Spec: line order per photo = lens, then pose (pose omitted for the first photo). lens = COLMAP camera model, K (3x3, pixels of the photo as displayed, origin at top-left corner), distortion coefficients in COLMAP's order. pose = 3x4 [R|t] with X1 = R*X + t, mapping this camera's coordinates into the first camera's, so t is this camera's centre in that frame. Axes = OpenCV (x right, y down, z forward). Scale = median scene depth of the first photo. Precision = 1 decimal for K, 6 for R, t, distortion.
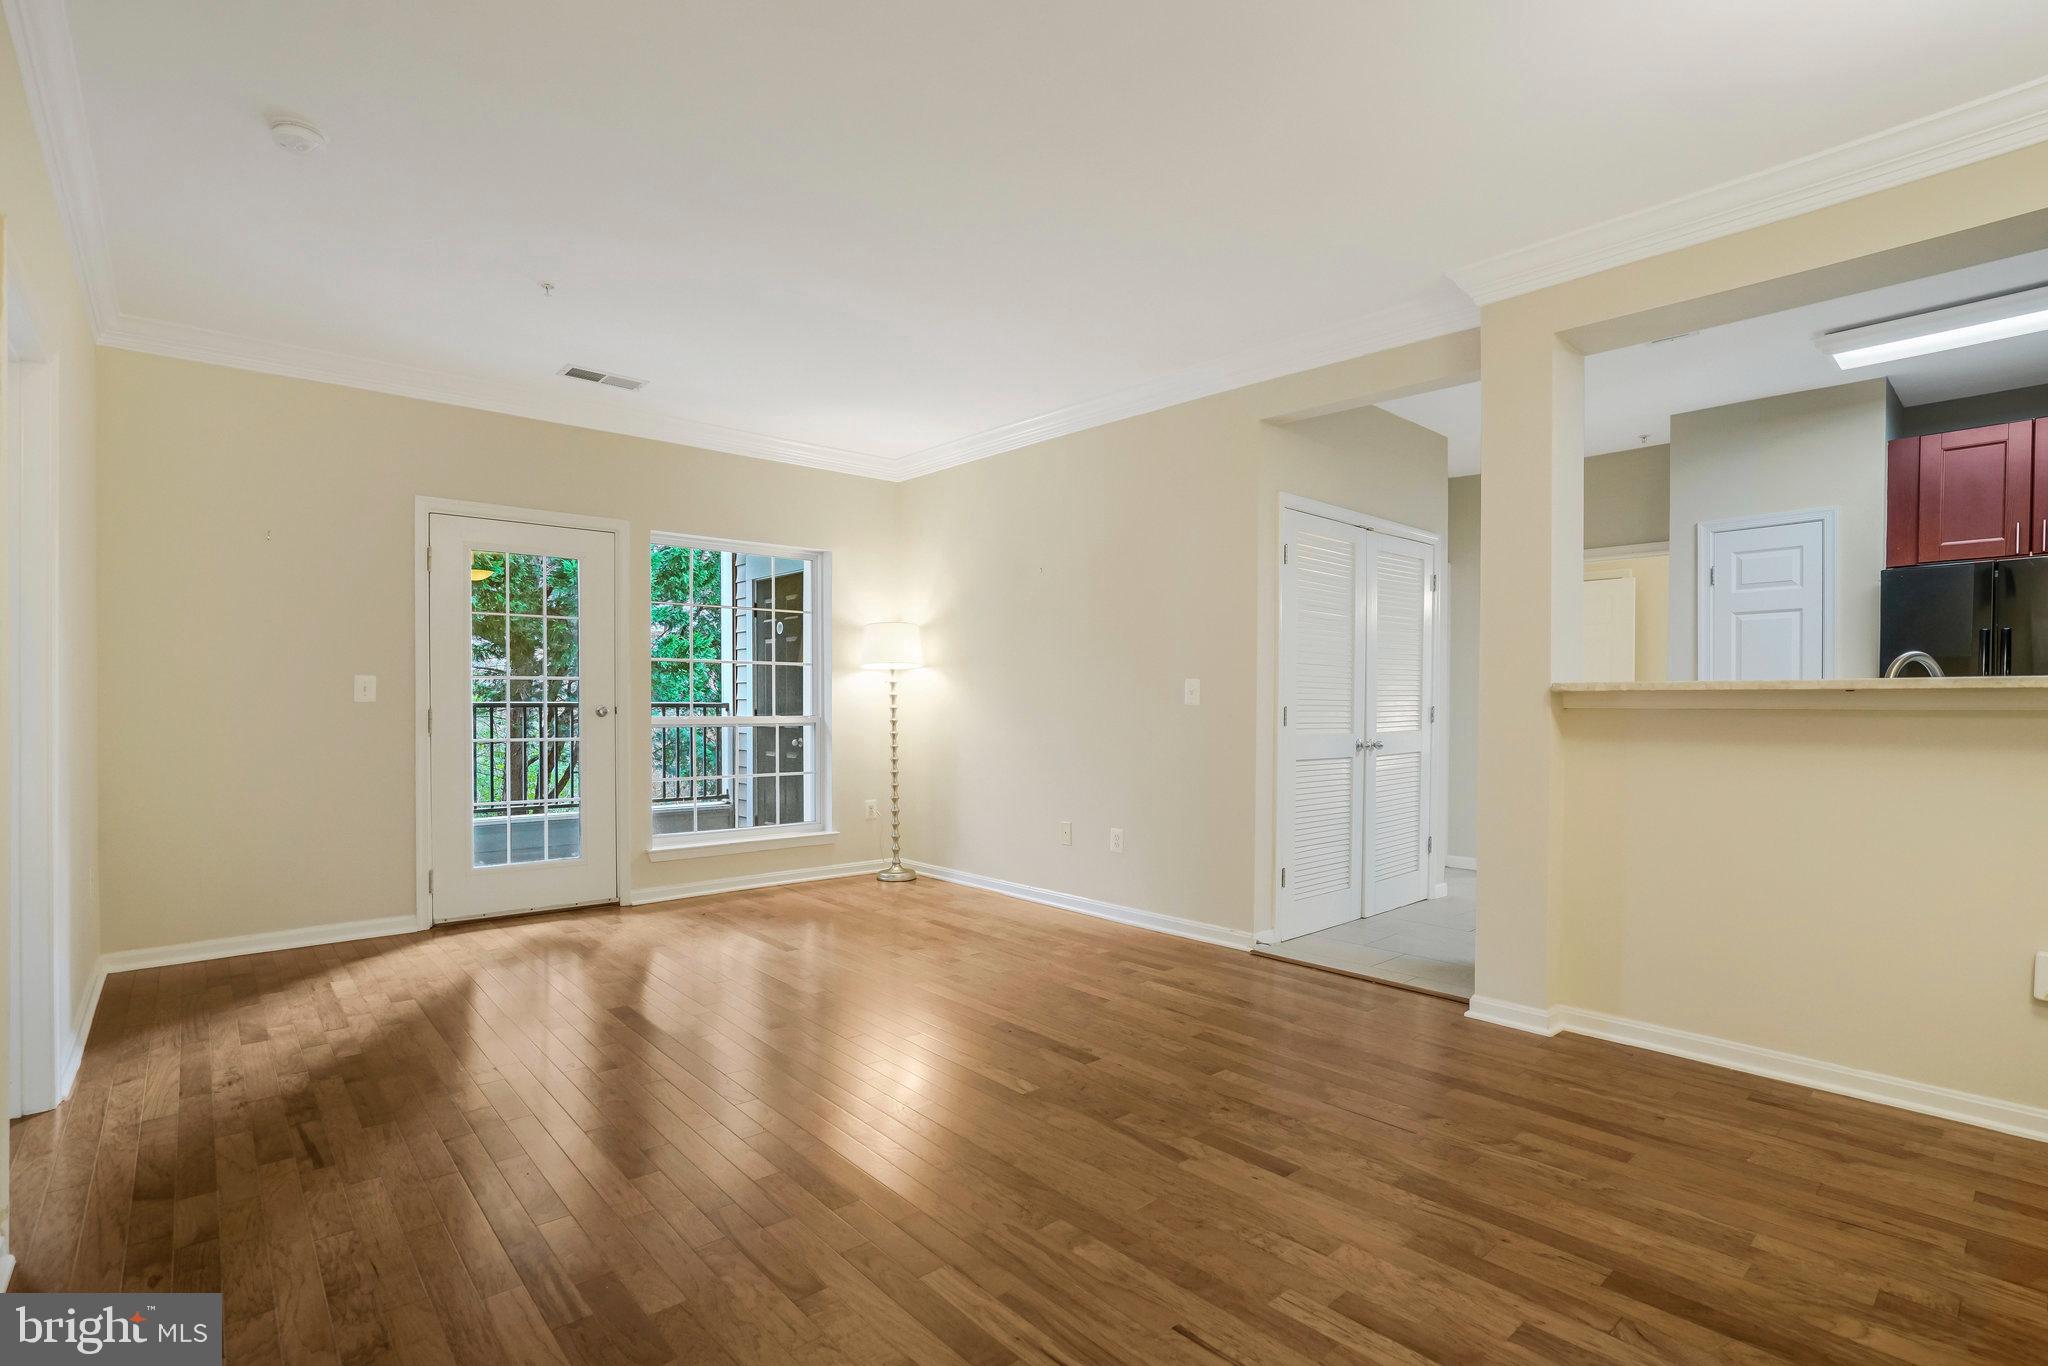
lens RADIAL K [[969.5, 0, 1022.2], [0, 969.5, 716.5], [0, 0, 1]] dist [-0.041984, 0.014355]
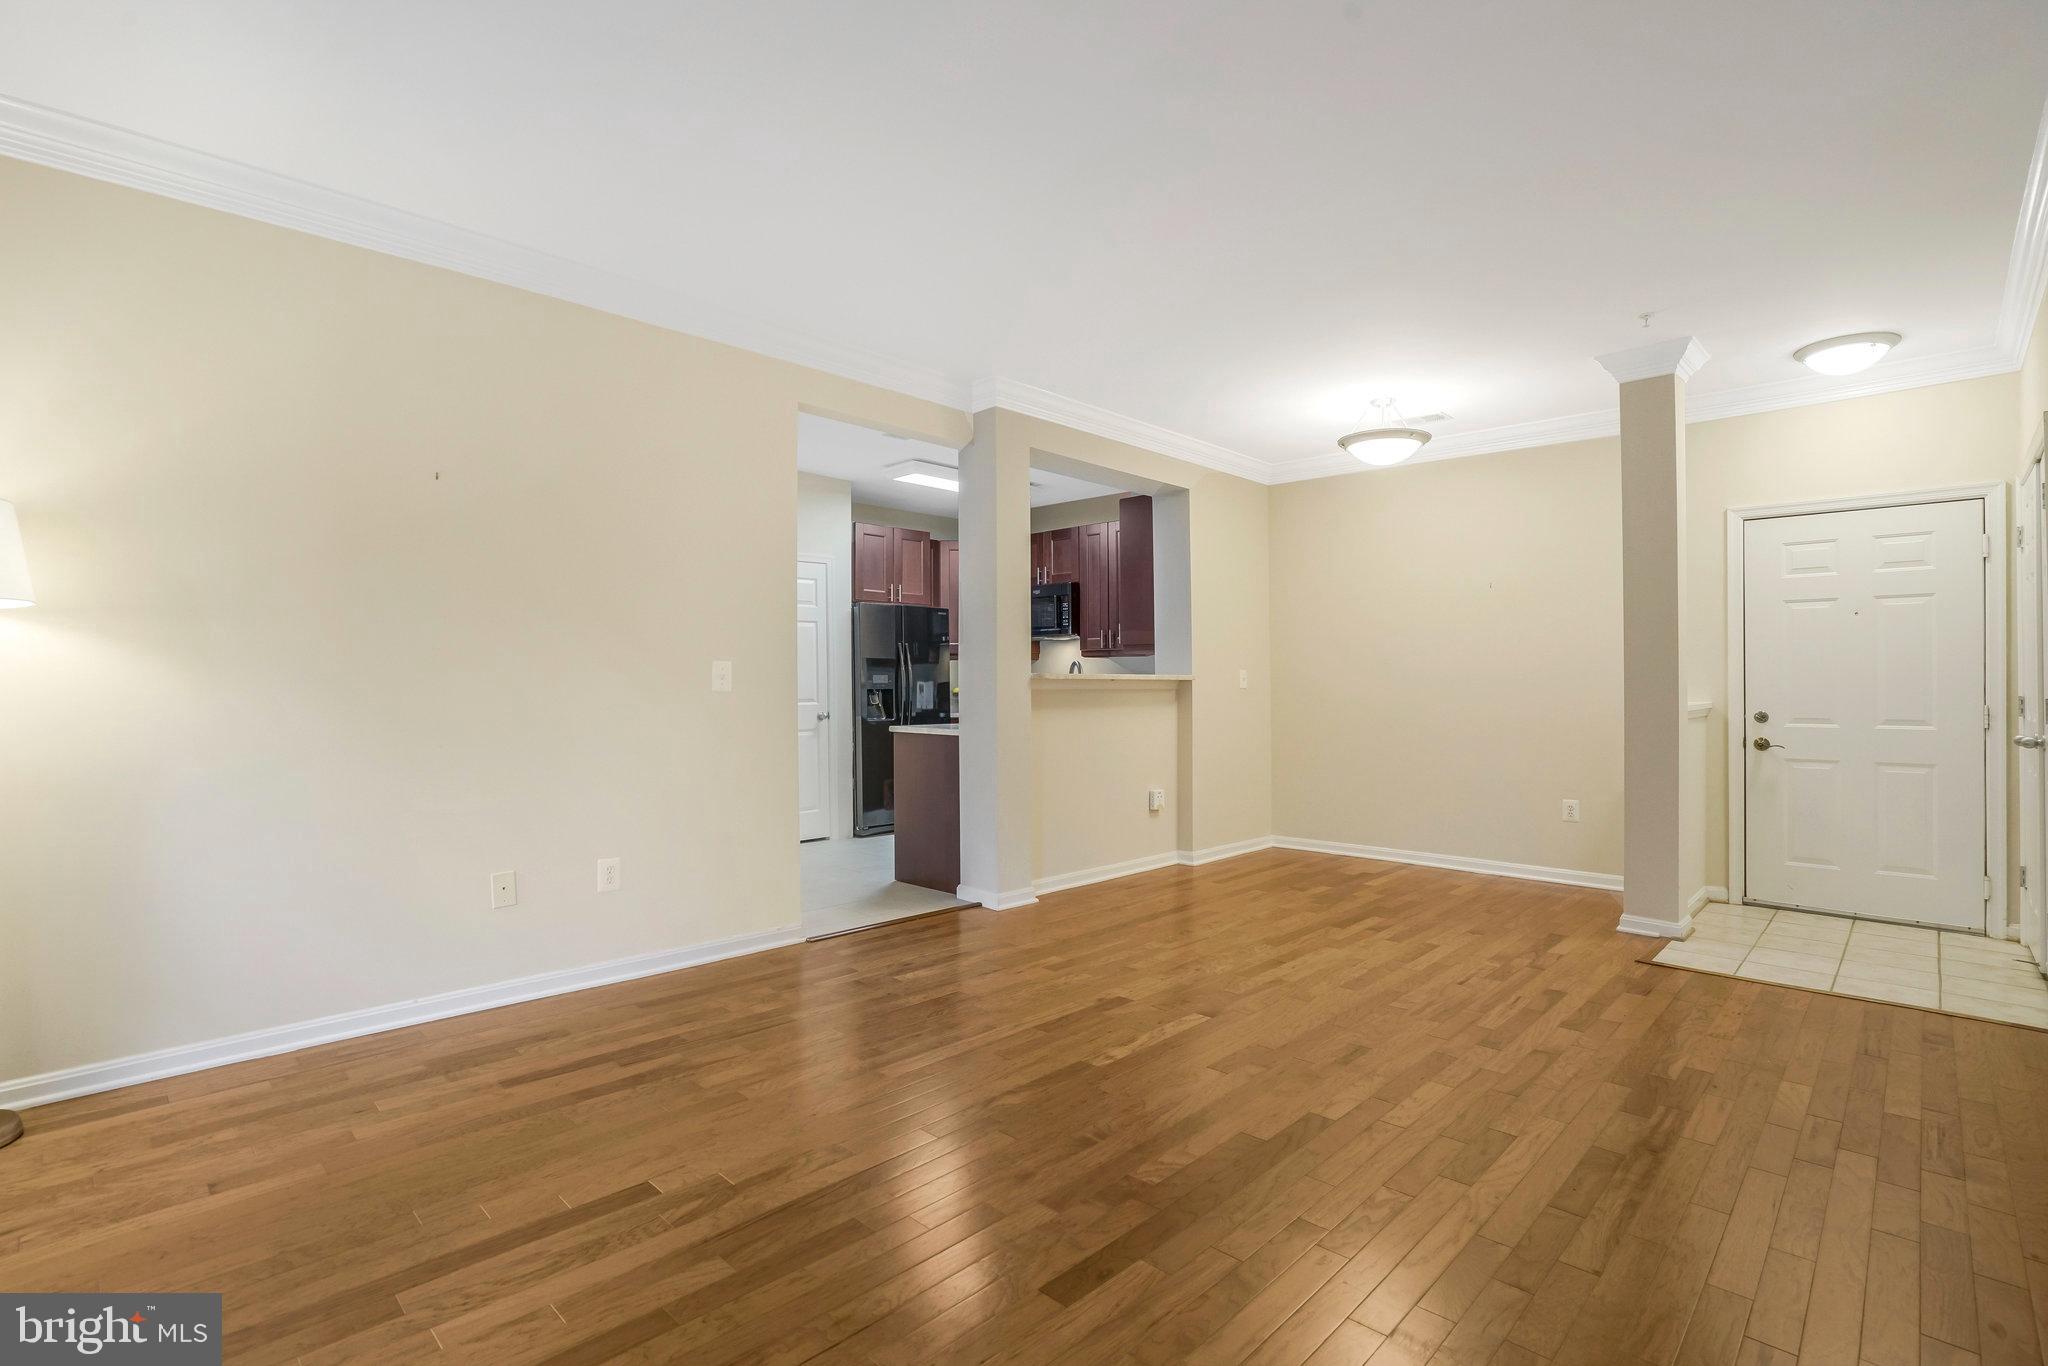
lens RADIAL K [[962.3, 0, 1024.9], [0, 962.3, 688.5], [0, 0, 1]] dist [-0.046342, 0.015088]
pose [[-0.076383, -0.005748, 0.997062, -0.906761], [0.014054, 0.999878, 0.006841, -0.019271], [-0.996980, 0.014535, -0.076292, 1.032462]]
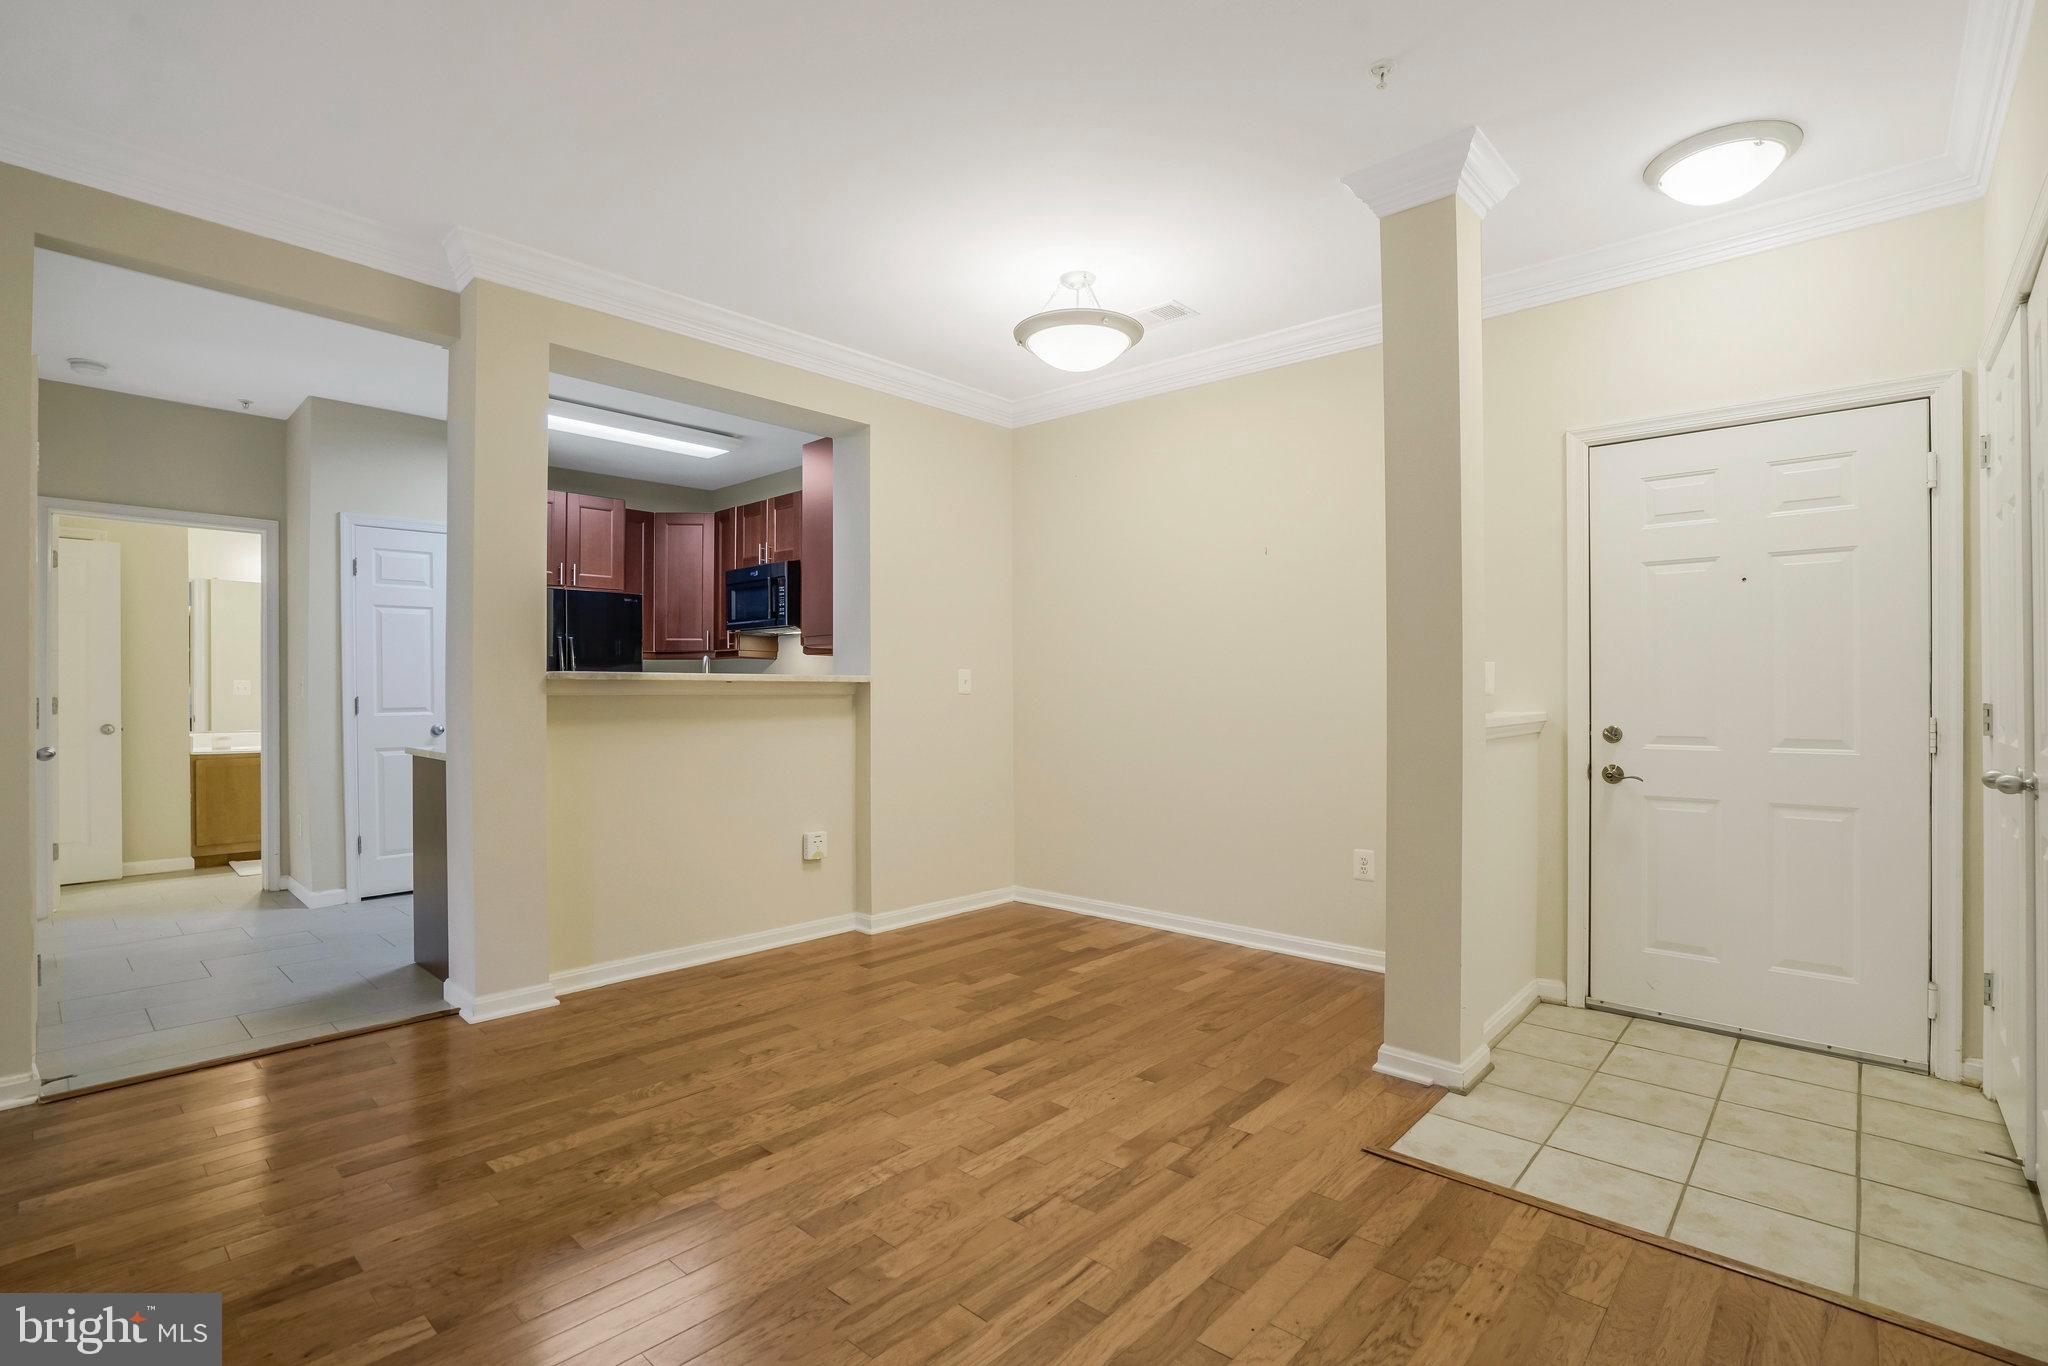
lens RADIAL K [[946.6, 0, 1021.5], [0, 946.6, 699.1], [0, 0, 1]] dist [-0.051498, 0.013852]
pose [[-0.105864, -0.009385, 0.994336, -0.478969], [0.014734, 0.999831, 0.011005, -0.007202], [-0.994271, 0.015816, -0.105707, 0.540857]]
